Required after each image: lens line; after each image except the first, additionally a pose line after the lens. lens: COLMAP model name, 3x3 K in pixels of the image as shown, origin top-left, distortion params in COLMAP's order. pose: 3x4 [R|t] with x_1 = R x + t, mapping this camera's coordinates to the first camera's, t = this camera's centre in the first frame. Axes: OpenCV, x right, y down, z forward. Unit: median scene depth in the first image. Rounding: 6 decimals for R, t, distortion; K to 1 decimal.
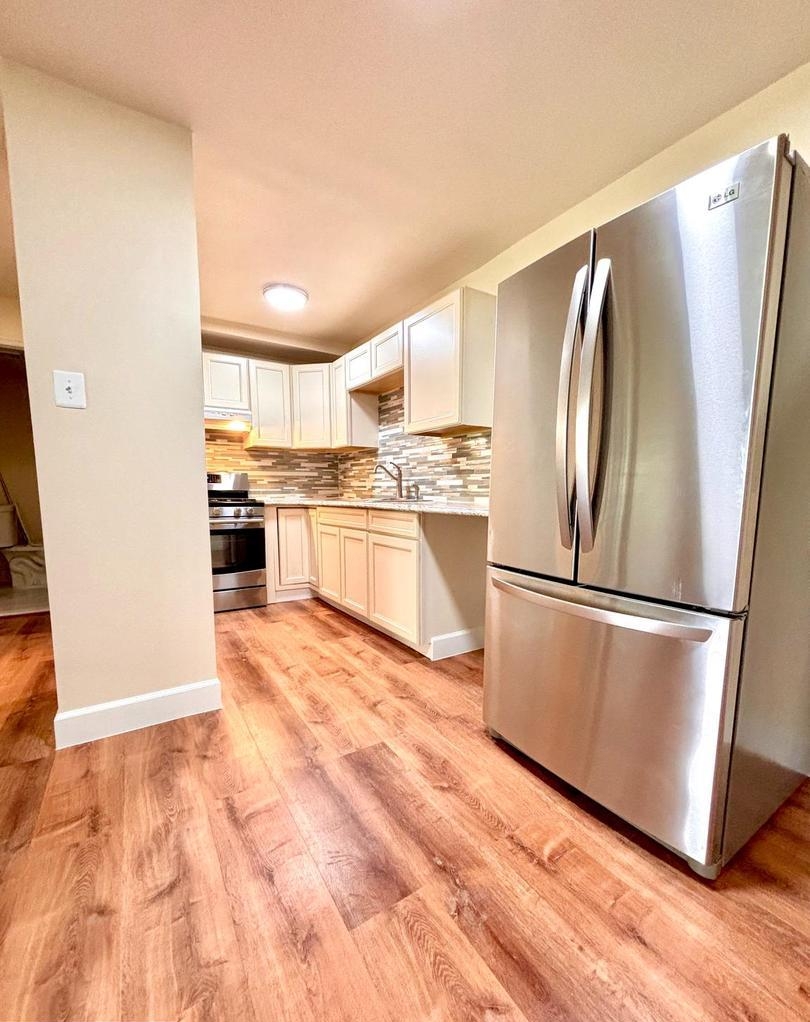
lens RADIAL K [[447.5, 0, 408.4], [0, 447.5, 543.8], [0, 0, 1]] dist [0.037113, -0.000204]
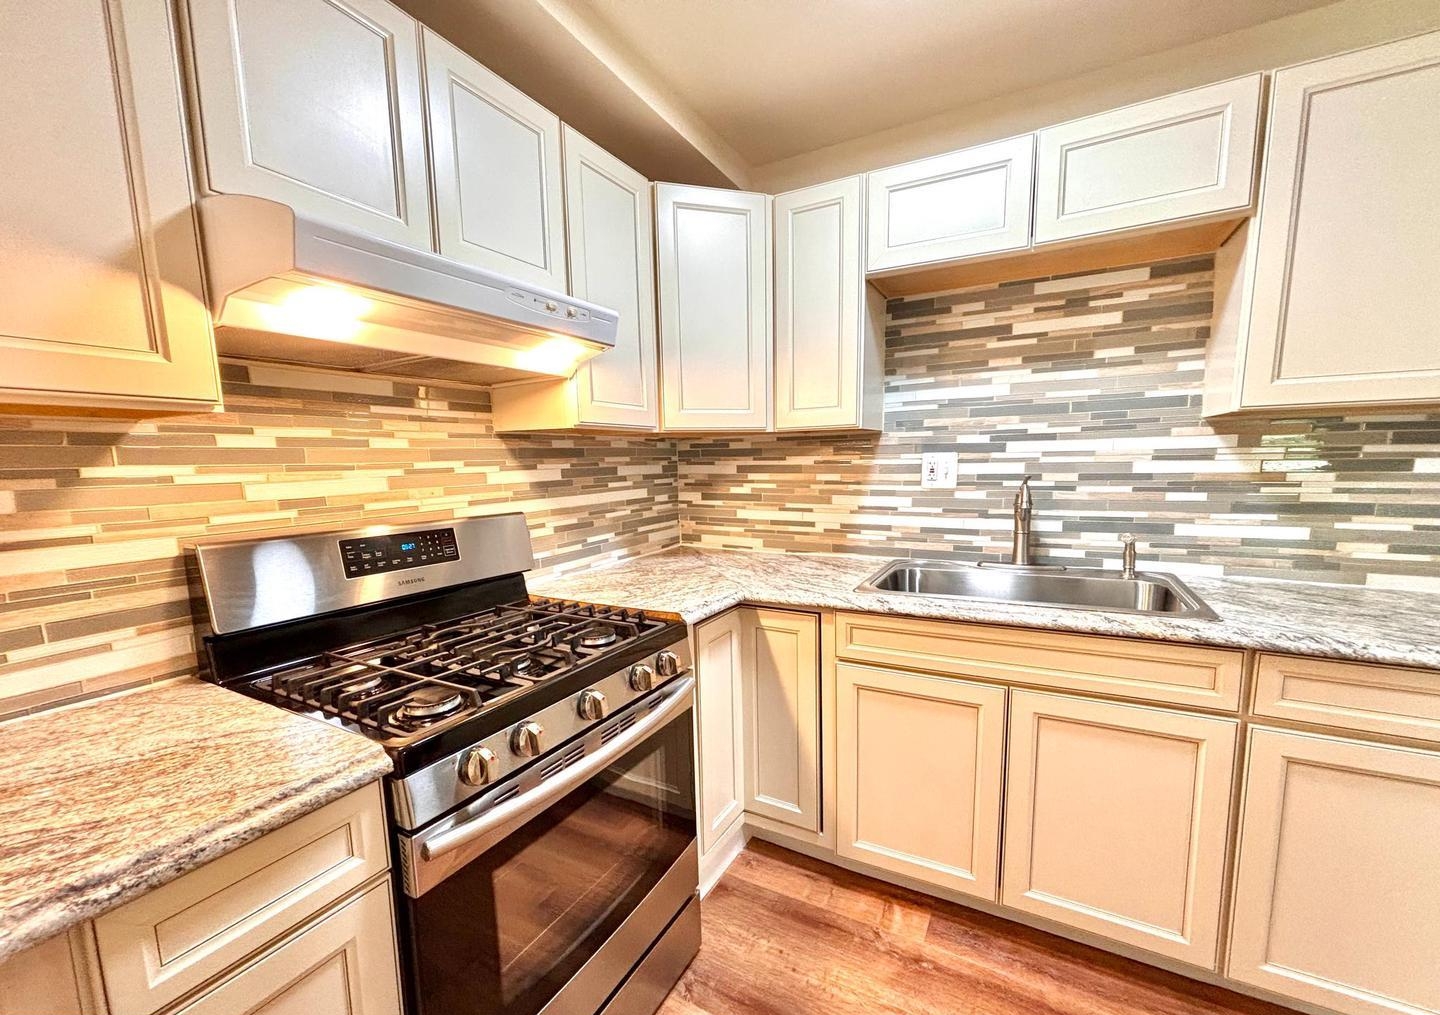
lens RADIAL K [[577.7, 0, 718.7], [0, 577.7, 537.9], [0, 0, 1]] dist [-0.003504, -0.000452]
pose [[0.873869, -0.085575, 0.478570, -0.477648], [0.079430, 0.996290, 0.033112, -0.157691], [-0.479629, 0.009077, 0.877425, 0.658739]]
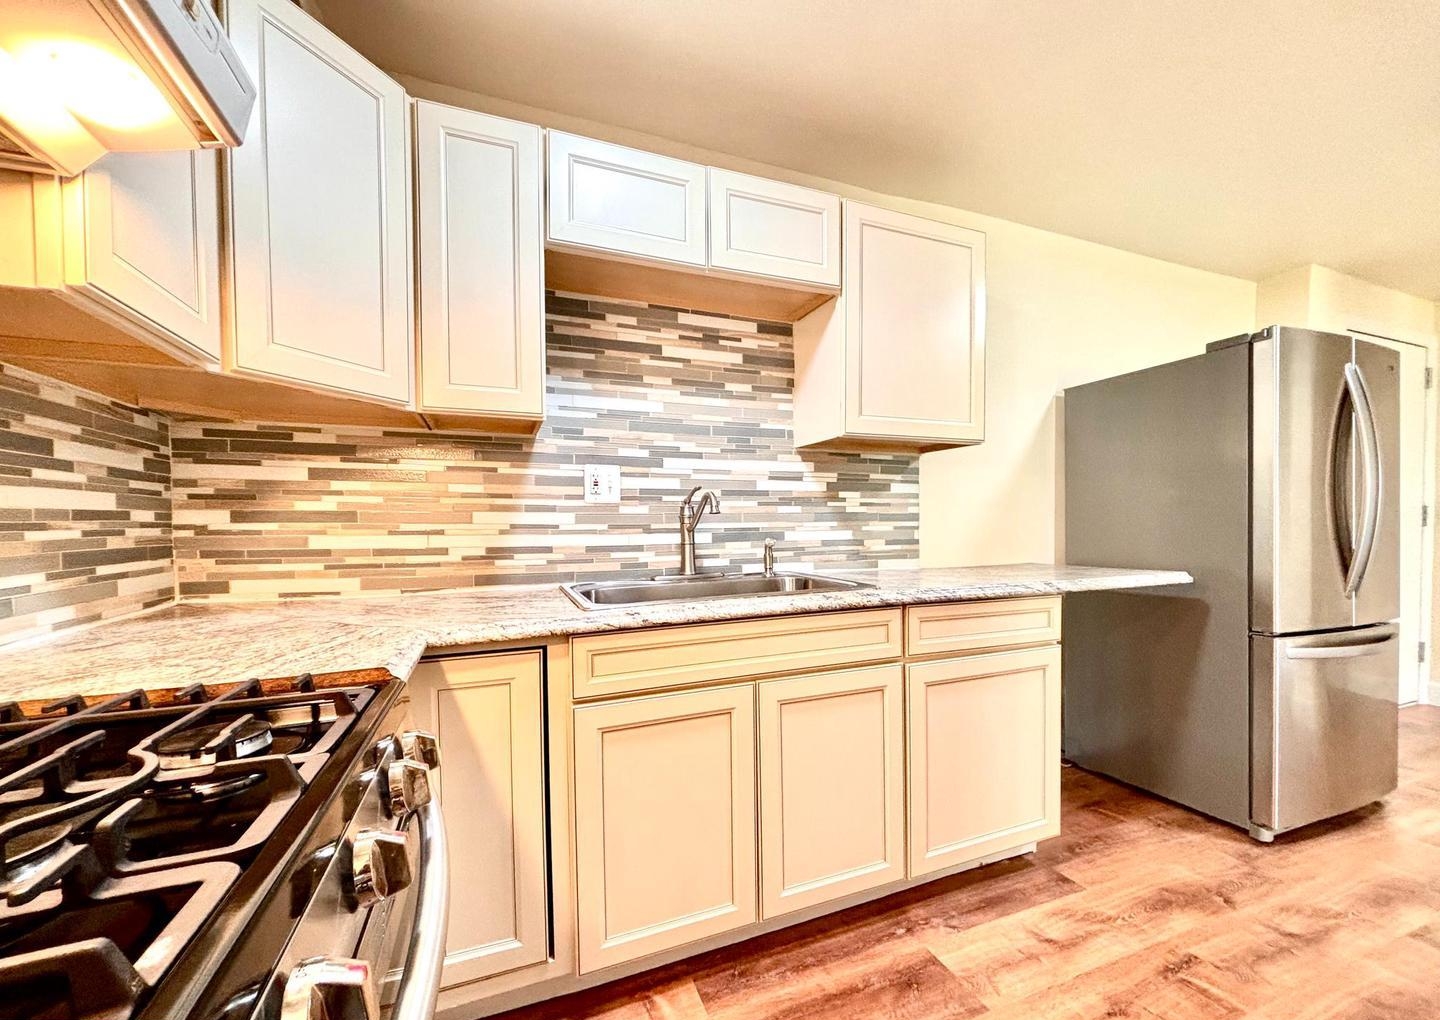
lens RADIAL K [[579.9, 0, 725.7], [0, 579.9, 537.5], [0, 0, 1]] dist [0.007085, -0.000555]
pose [[0.176598, -0.028298, 0.983876, -0.509390], [0.126129, 0.991996, 0.005892, -0.130190], [-0.976168, 0.123055, 0.178754, 0.840587]]
